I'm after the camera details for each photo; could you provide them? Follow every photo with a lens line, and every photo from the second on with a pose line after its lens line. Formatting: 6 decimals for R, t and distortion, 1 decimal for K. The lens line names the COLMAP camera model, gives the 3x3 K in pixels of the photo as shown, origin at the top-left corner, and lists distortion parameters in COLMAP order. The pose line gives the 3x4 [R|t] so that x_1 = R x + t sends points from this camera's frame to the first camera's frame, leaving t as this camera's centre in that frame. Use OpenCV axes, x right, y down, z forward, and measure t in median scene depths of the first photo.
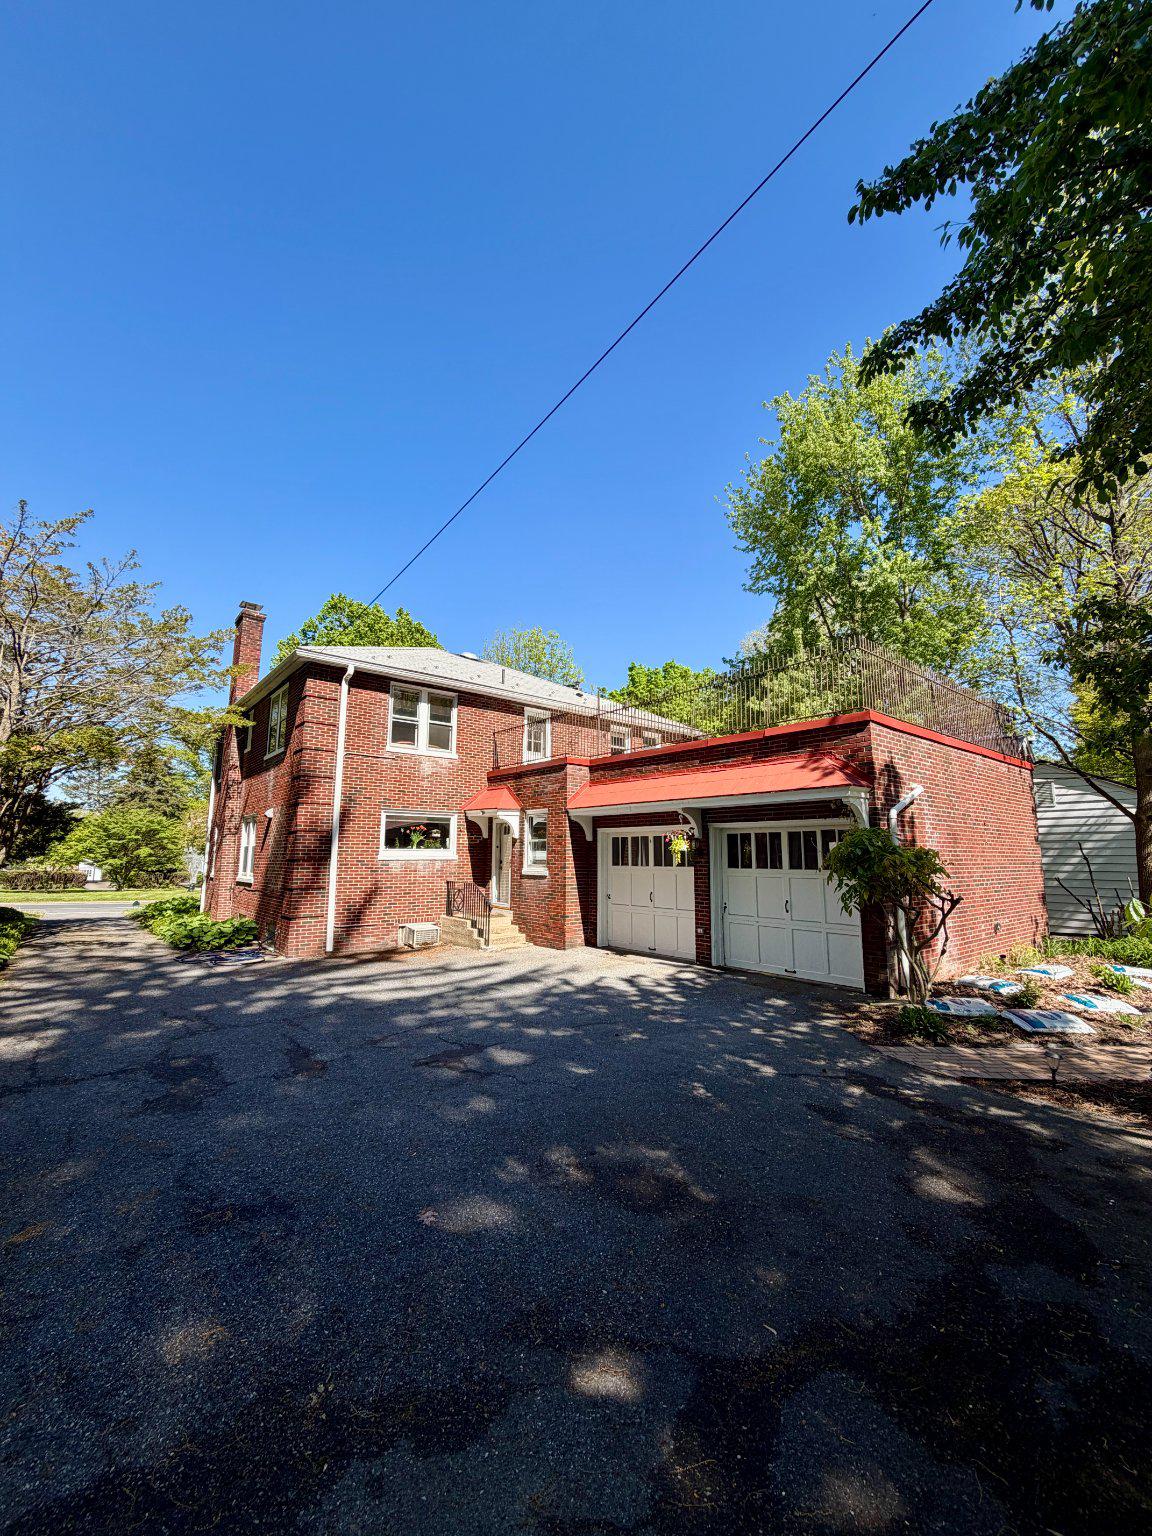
lens RADIAL K [[618.4, 0, 580.8], [0, 618.4, 763.5], [0, 0, 1]] dist [0.000759, 0.000109]
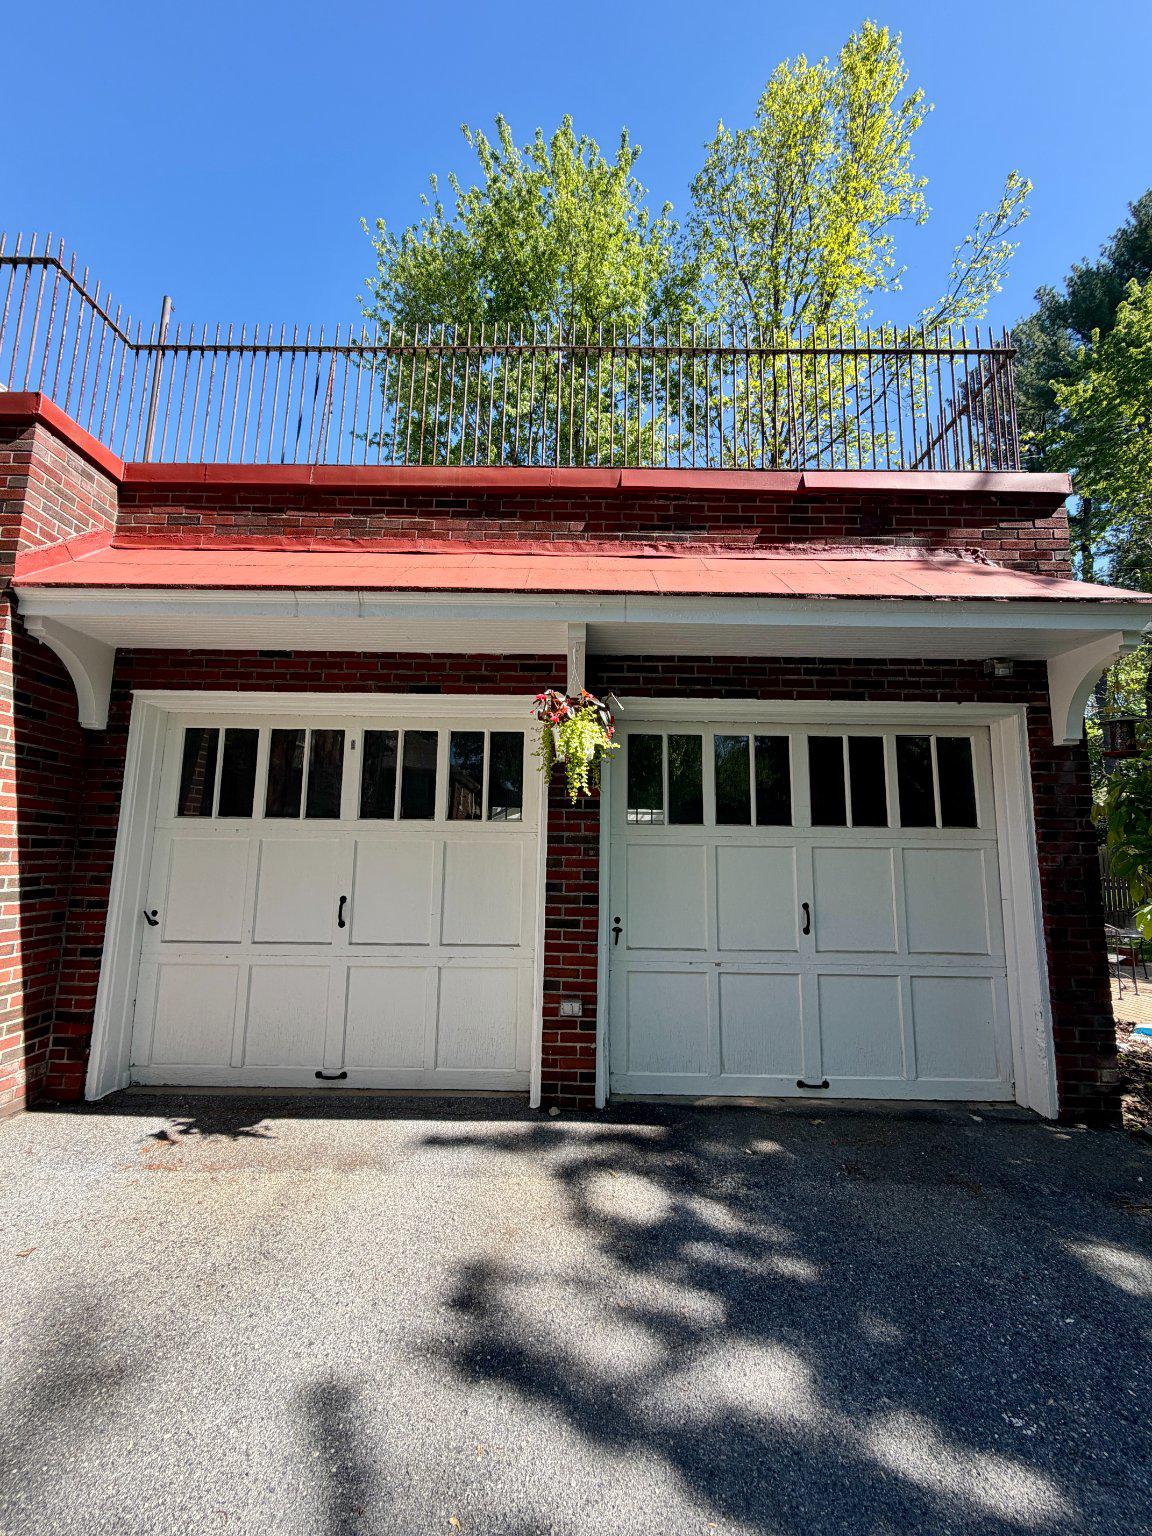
lens RADIAL K [[661.2, 0, 576.0], [0, 661.2, 768.0], [0, 0, 1]] dist [-0.000957, -0.000124]
pose [[0.637590, 0.114269, 0.761854, -0.075085], [-0.126351, 0.991057, -0.042904, 0.131754], [-0.759944, -0.068906, 0.646326, 0.649813]]
